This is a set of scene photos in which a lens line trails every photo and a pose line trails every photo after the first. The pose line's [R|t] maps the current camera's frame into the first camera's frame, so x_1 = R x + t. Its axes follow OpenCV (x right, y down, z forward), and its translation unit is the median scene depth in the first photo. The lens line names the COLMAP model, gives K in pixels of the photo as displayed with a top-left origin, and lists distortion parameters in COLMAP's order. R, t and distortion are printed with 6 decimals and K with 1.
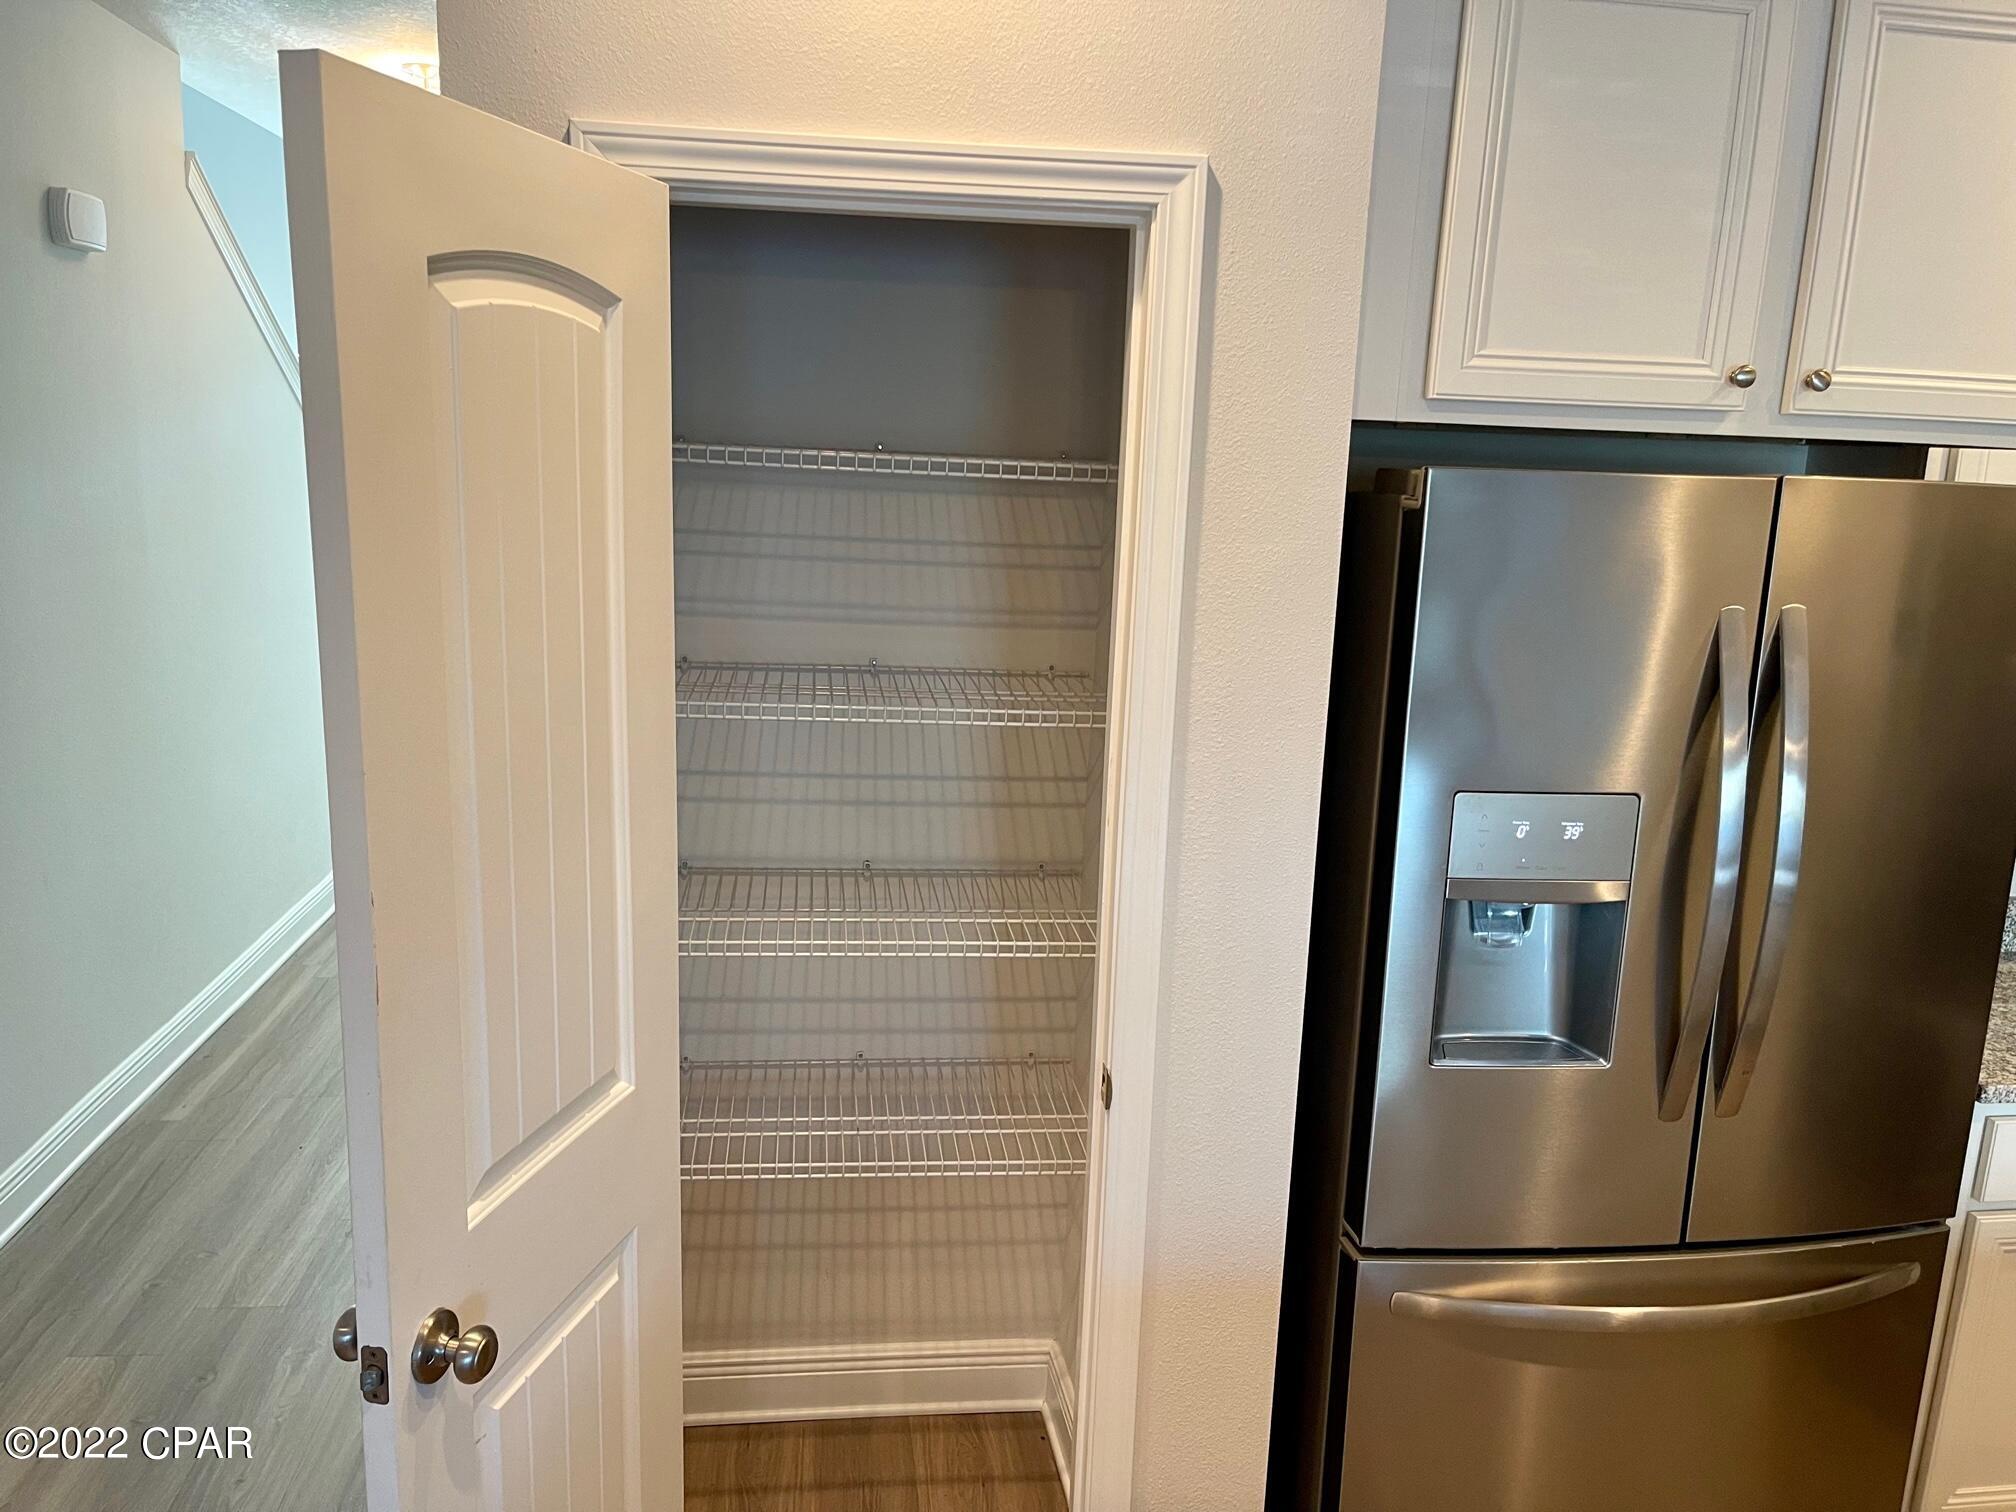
lens RADIAL K [[1467.1, 0, 935.5], [0, 1467.1, 765.8], [0, 0, 1]] dist [0.011445, 0.001399]
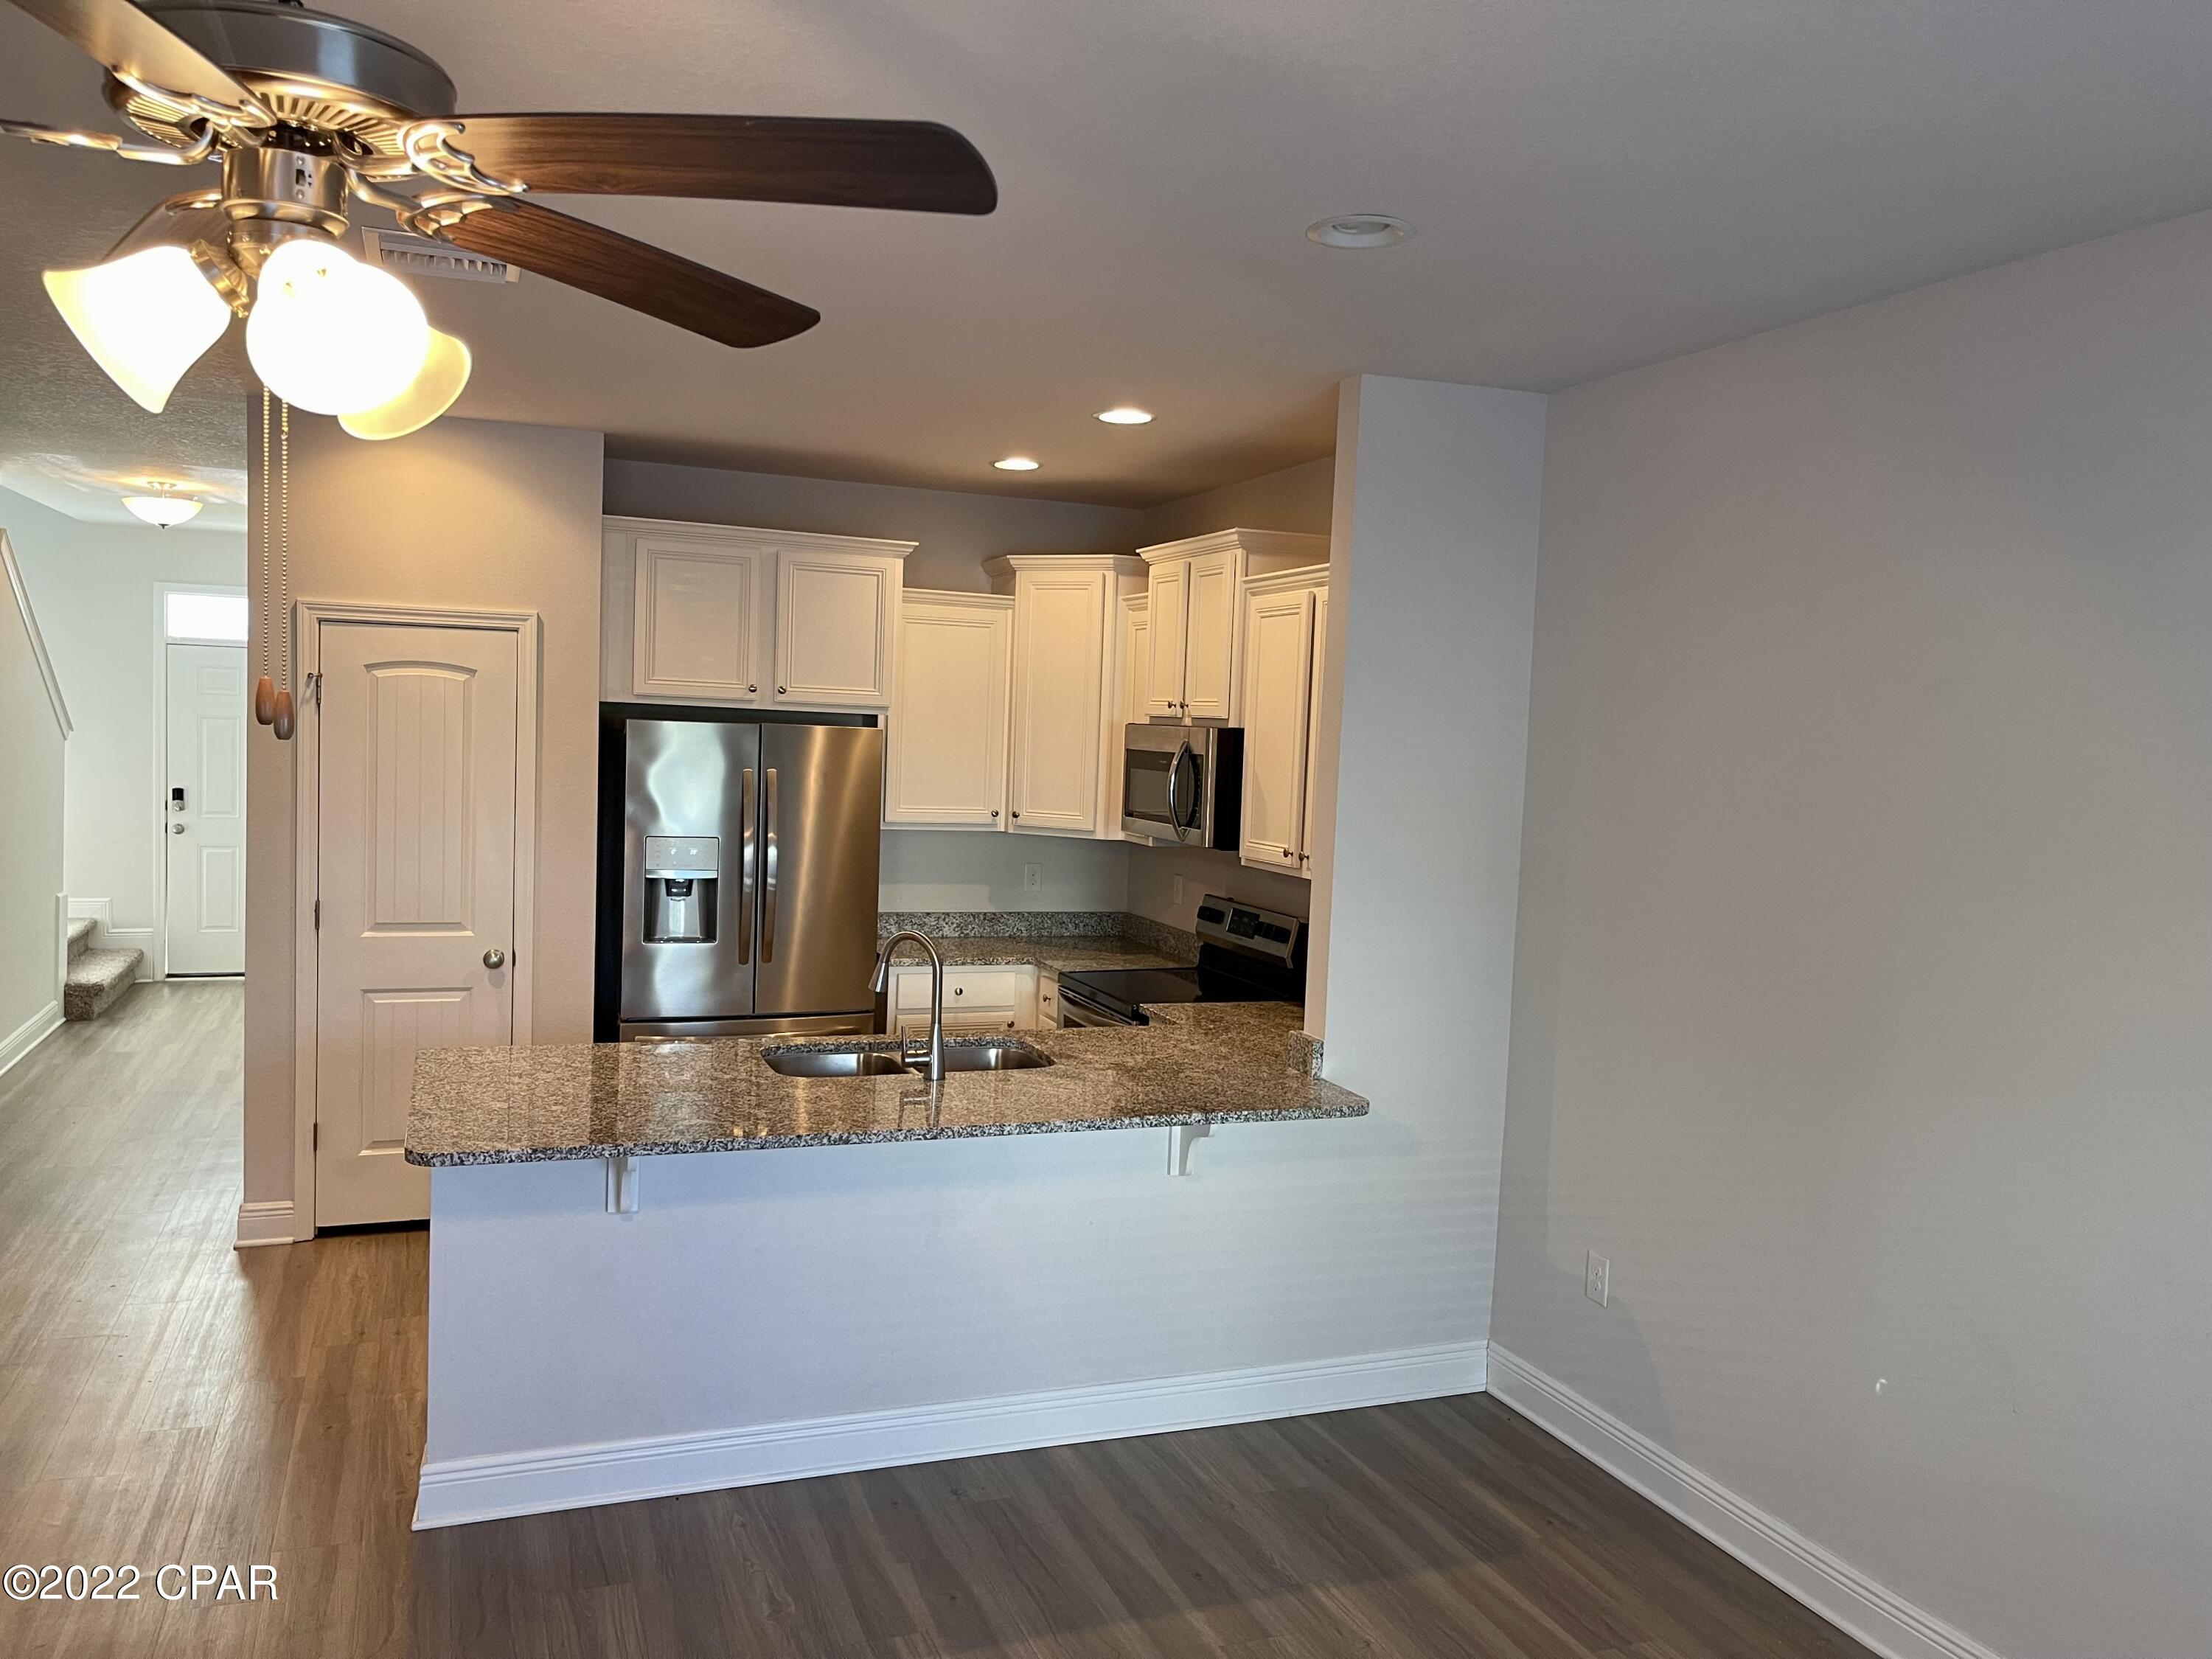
lens RADIAL K [[1670.8, 0, 1108.6], [0, 1670.8, 862.6], [0, 0, 1]] dist [0.004602, 0.001369]
pose [[0.963205, -0.013552, 0.268425, 0.324918], [0.044507, 0.992982, -0.109574, 0.412557], [-0.265056, 0.117489, 0.957048, -2.033481]]
